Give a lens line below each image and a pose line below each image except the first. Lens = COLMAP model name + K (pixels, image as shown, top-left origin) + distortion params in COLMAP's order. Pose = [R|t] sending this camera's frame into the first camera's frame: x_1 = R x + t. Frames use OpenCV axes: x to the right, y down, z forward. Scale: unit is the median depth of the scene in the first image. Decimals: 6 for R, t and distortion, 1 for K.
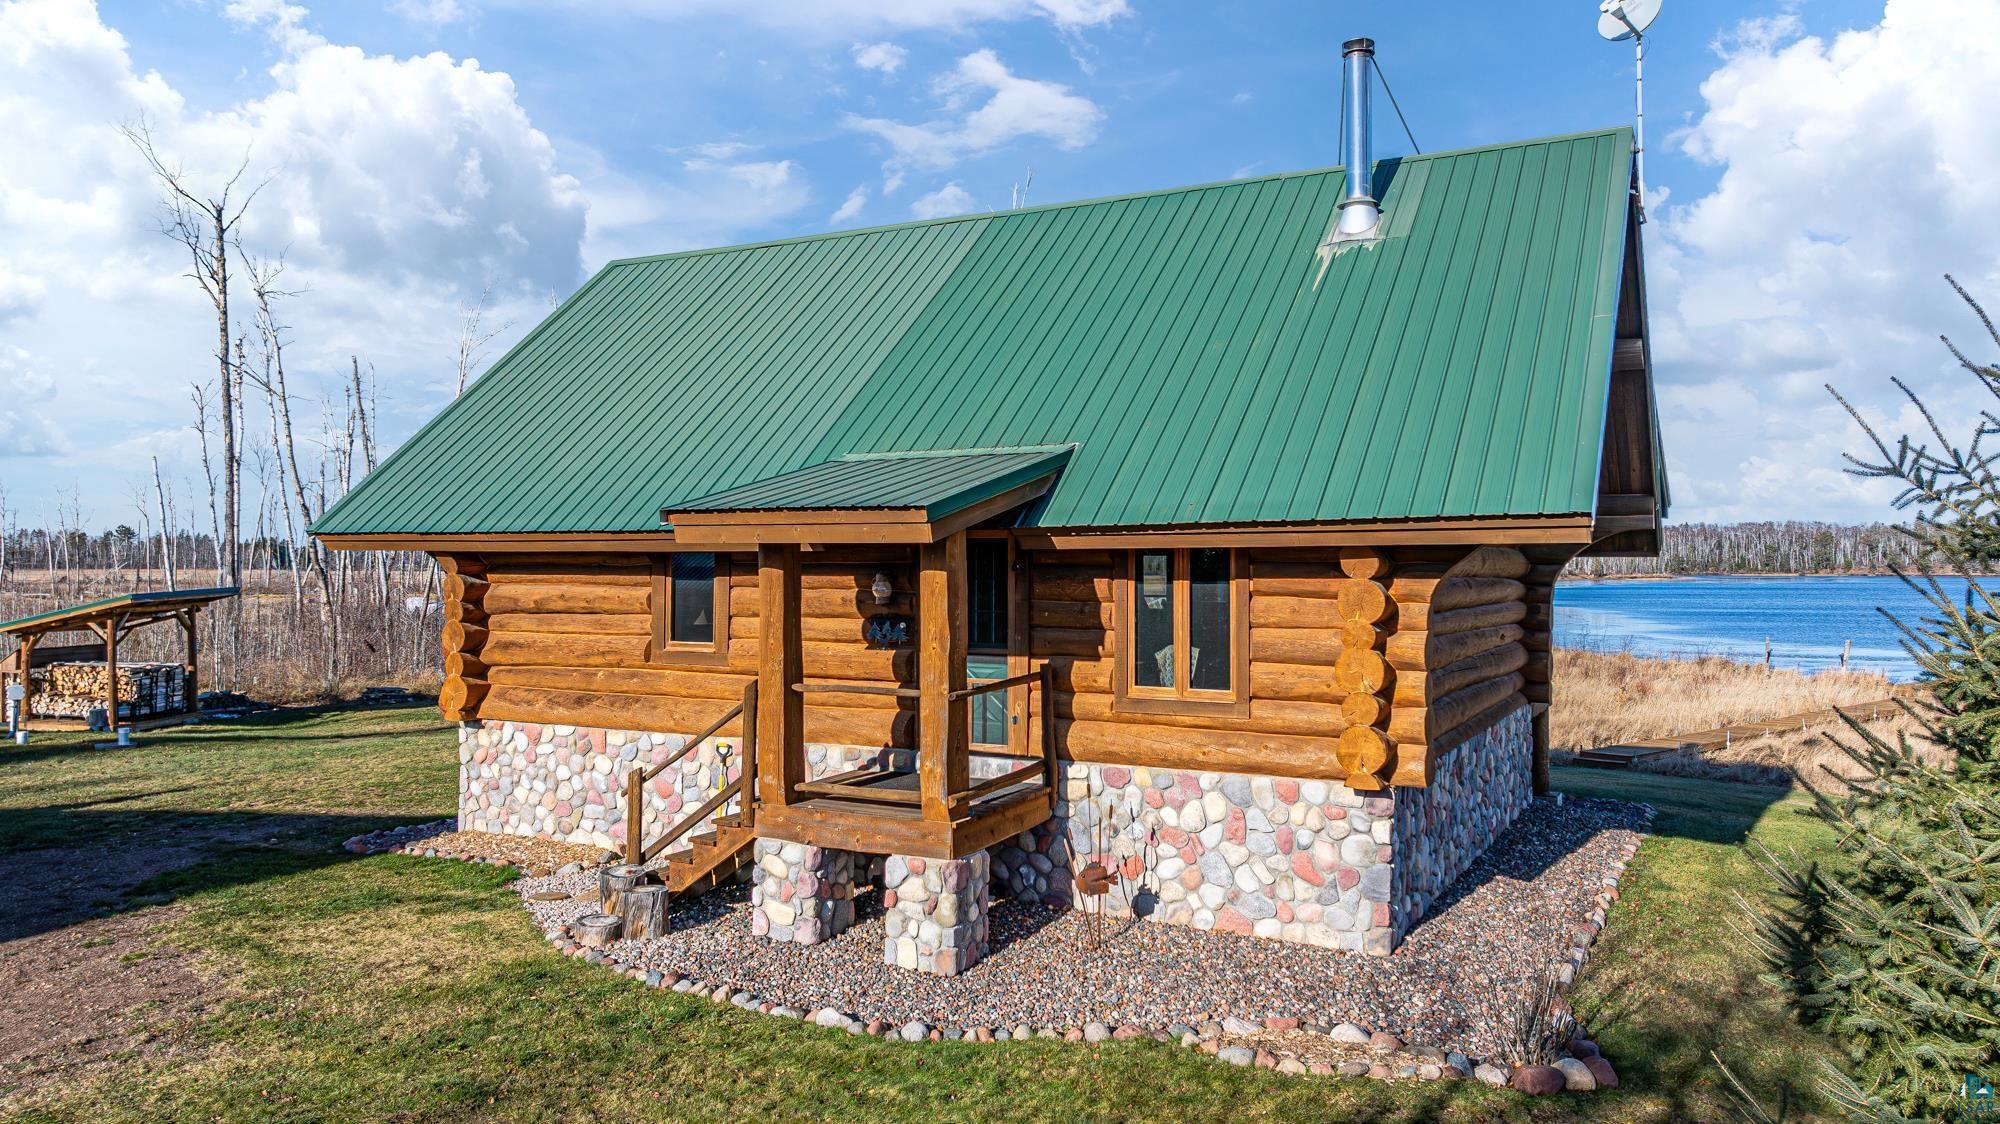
lens RADIAL K [[1420.4, 0, 1050.6], [0, 1420.4, 570.9], [0, 0, 1]] dist [-0.029744, 0.018703]
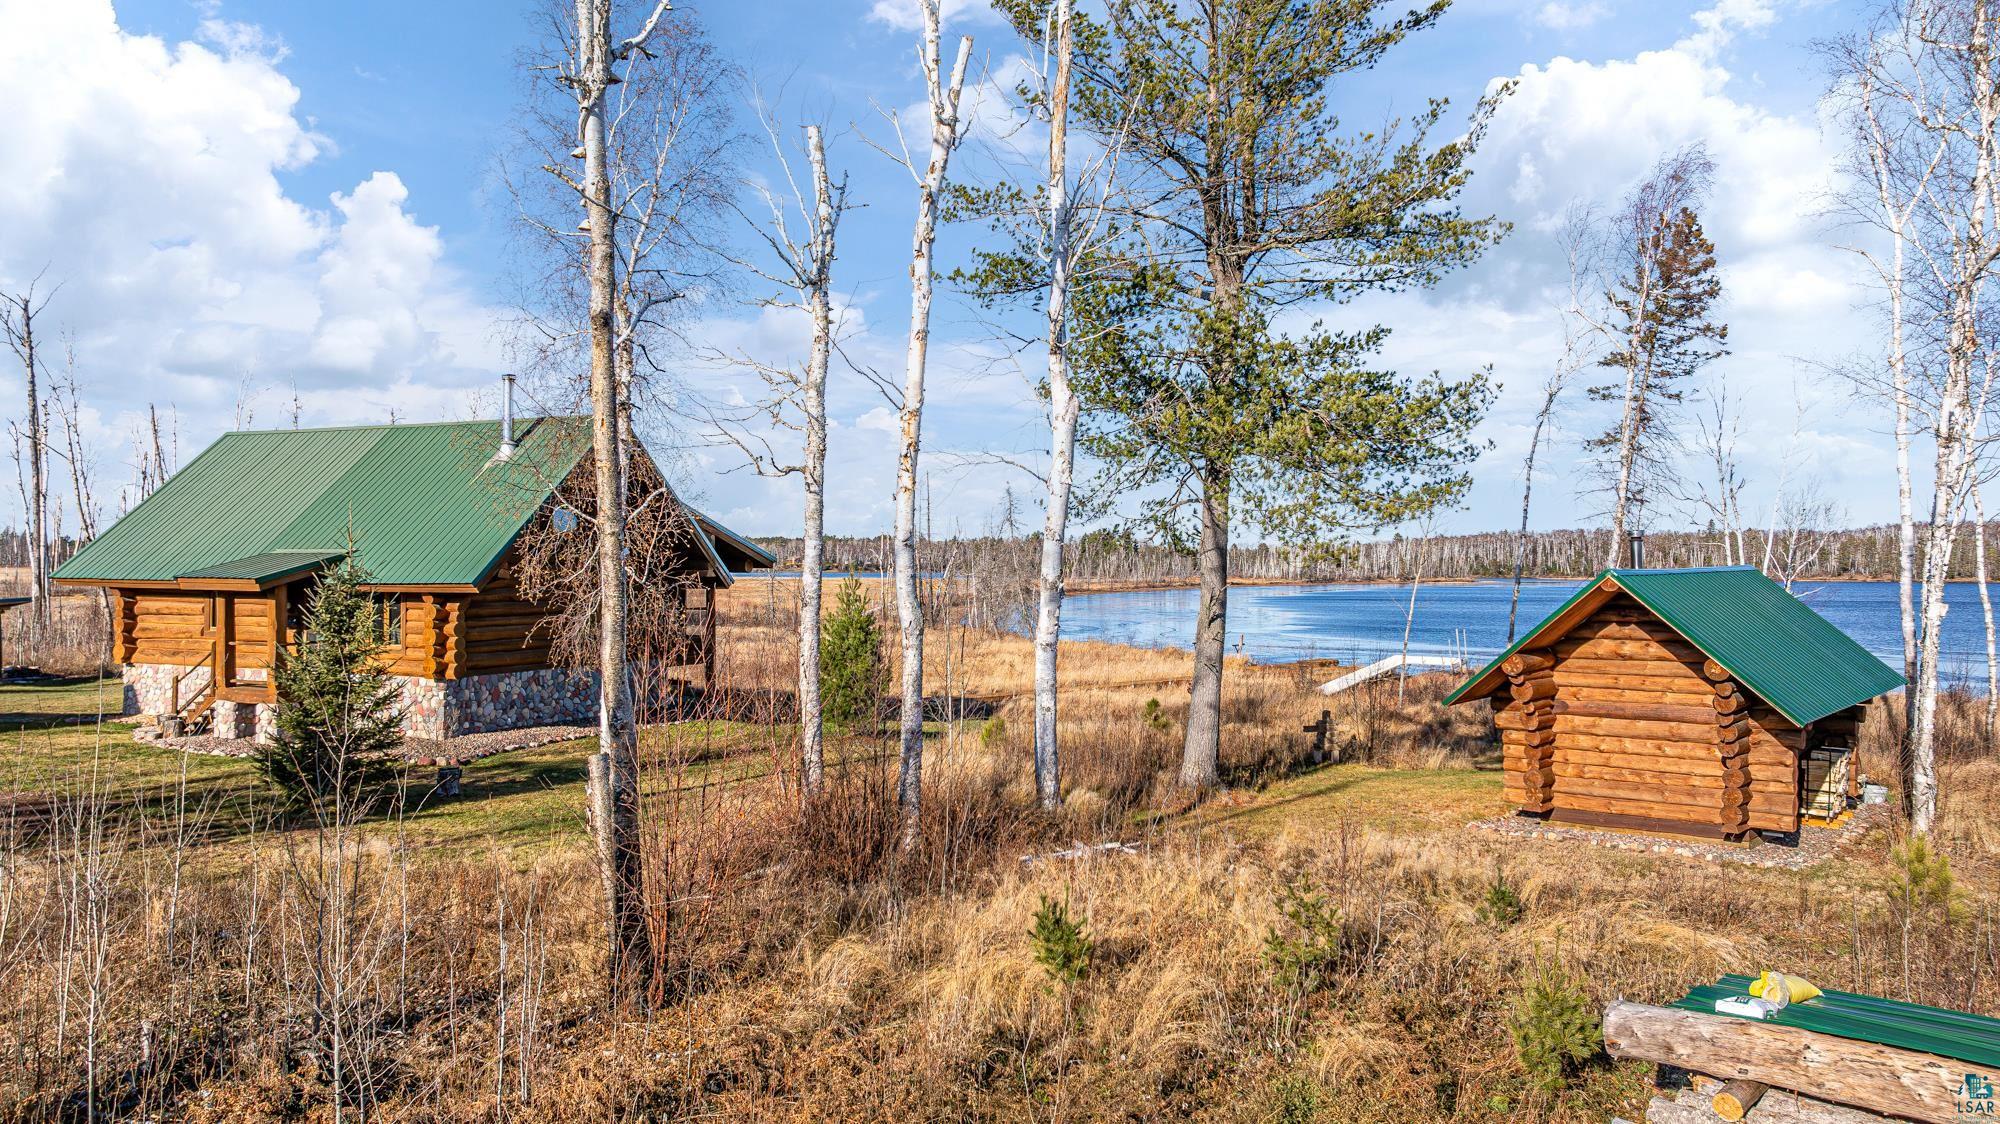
lens RADIAL K [[1420.4, 0, 1012.4], [0, 1420.4, 567.1], [0, 0, 1]] dist [-0.029744, 0.018703]
pose [[0.997563, 0.004085, 0.069656, 0.848032], [-0.003866, 0.999987, -0.003286, -0.044349], [-0.069669, 0.003008, 0.997566, -1.341893]]
